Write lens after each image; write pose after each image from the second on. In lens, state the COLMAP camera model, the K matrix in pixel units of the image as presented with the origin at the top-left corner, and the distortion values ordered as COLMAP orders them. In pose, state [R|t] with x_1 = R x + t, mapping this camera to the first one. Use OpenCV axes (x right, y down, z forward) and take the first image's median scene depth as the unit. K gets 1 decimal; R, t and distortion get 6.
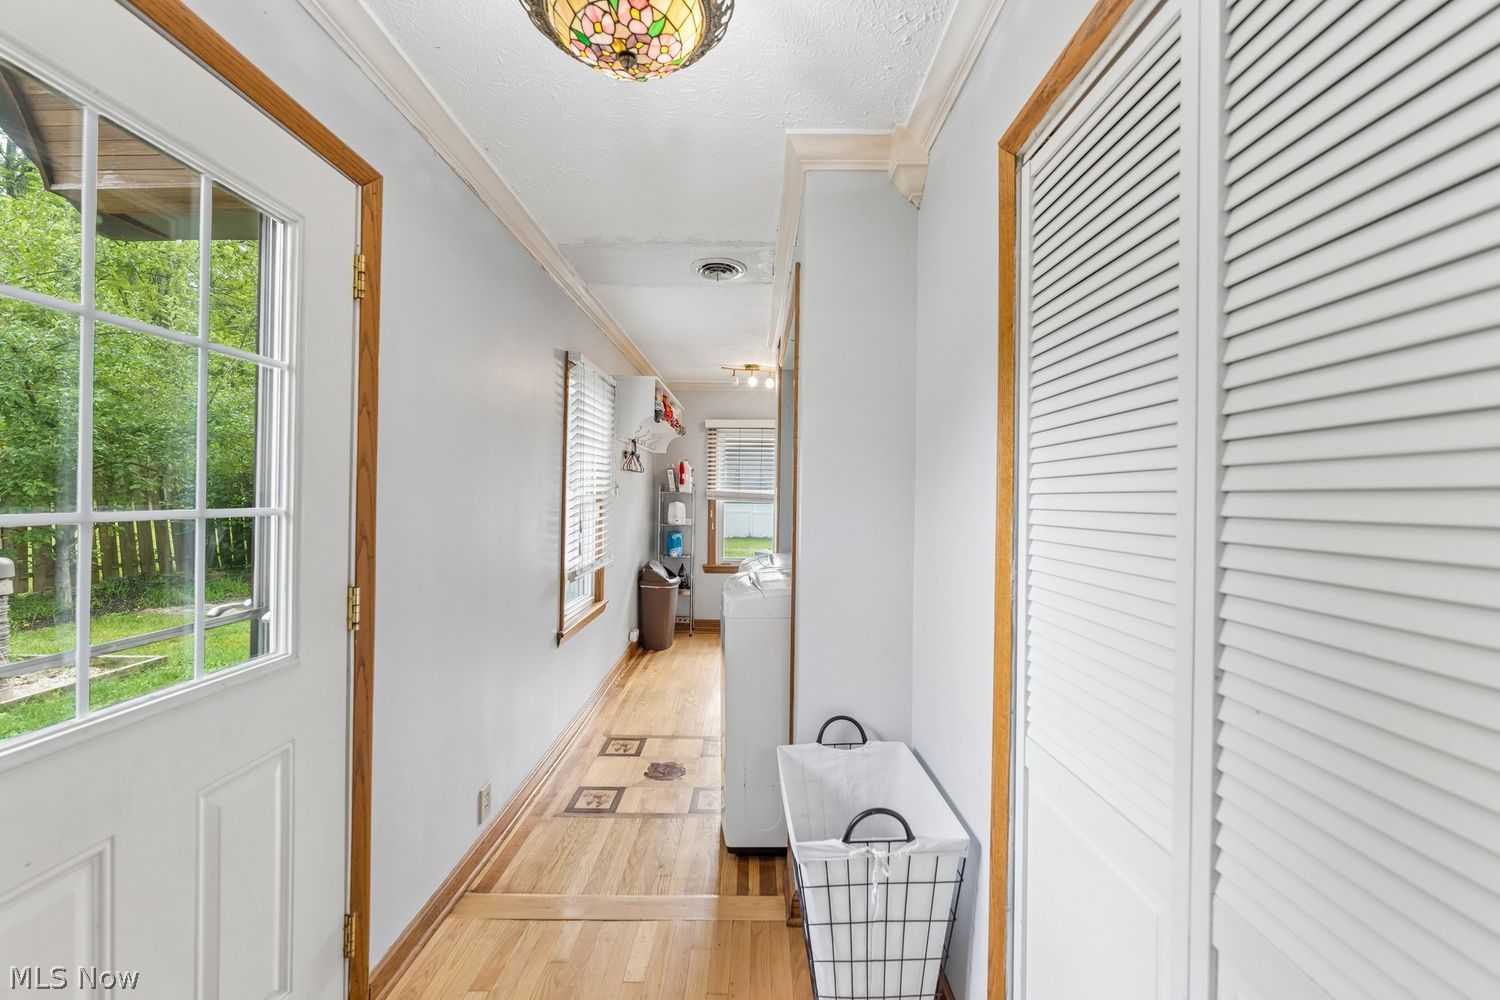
lens RADIAL K [[602.7, 0, 751.1], [0, 602.7, 497.1], [0, 0, 1]] dist [0.002915, -0.000764]
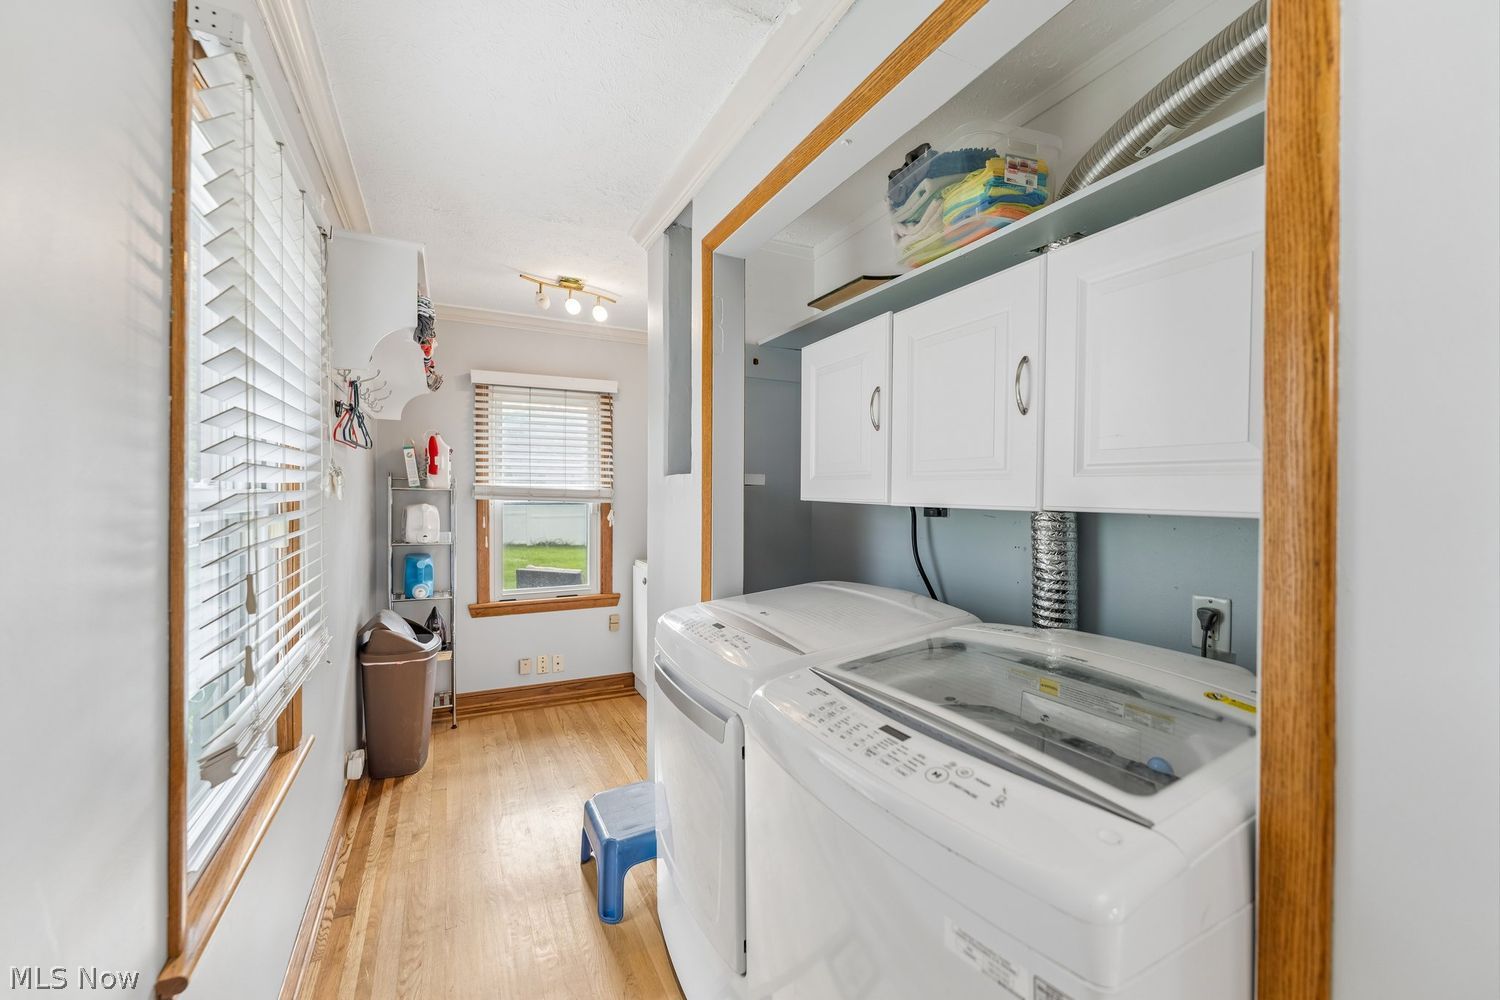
lens RADIAL K [[602.7, 0, 751.6], [0, 602.7, 500.3], [0, 0, 1]] dist [0.002915, -0.000764]
pose [[0.890075, -0.014833, 0.455573, -0.113842], [0.010060, 0.999866, 0.012899, -0.000341], [-0.455703, -0.006898, 0.890105, 0.355295]]
